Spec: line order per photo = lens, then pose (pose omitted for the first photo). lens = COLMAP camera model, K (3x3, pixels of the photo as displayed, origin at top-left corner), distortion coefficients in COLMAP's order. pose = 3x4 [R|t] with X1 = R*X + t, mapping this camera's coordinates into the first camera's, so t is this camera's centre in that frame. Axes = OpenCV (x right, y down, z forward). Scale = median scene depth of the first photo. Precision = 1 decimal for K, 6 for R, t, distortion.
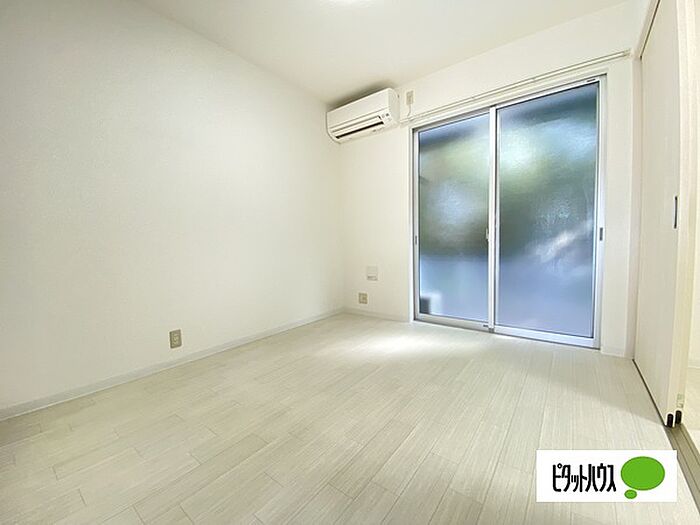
lens RADIAL K [[289.2, 0, 350.0], [0, 289.2, 262.5], [0, 0, 1]] dist [-0.012420, -0.000362]
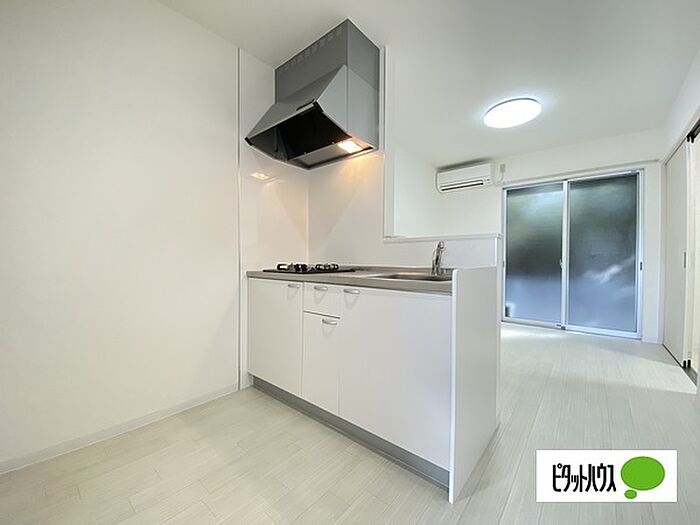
lens RADIAL K [[289.2, 0, 350.0], [0, 289.2, 262.5], [0, 0, 1]] dist [-0.012420, -0.000362]
pose [[0.998564, 0.029192, -0.044909, -0.606856], [-0.031268, 0.998442, -0.046226, 0.003277], [0.043489, 0.047564, 0.997921, -0.592760]]
